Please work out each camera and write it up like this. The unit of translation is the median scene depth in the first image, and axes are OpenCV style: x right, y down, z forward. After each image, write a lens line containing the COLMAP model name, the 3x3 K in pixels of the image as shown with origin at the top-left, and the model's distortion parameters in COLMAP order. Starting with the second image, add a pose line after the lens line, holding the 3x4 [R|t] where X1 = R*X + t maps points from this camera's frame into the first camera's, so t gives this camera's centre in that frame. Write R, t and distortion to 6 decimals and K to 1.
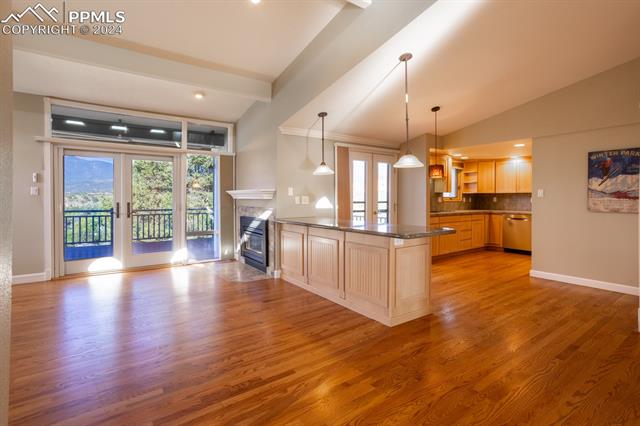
lens RADIAL K [[311.6, 0, 318.5], [0, 311.6, 203.4], [0, 0, 1]] dist [-0.001281, 0.000159]
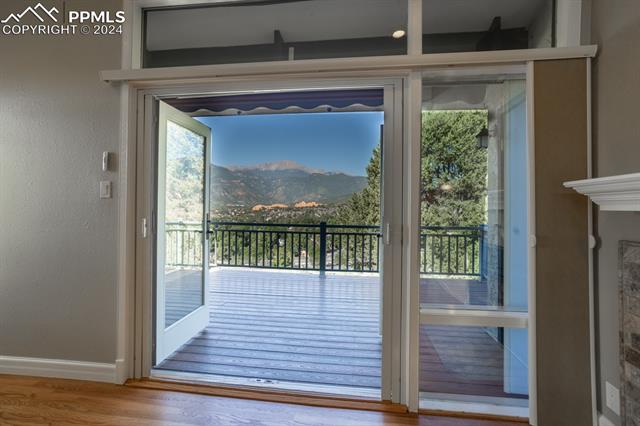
lens RADIAL K [[311.6, 0, 318.5], [0, 311.6, 203.4], [0, 0, 1]] dist [-0.001281, 0.000159]
pose [[0.725041, 0.000166, -0.688706, -0.343819], [-0.025555, 0.999318, -0.026662, -0.013712], [0.688232, 0.036931, 0.724550, 0.869481]]
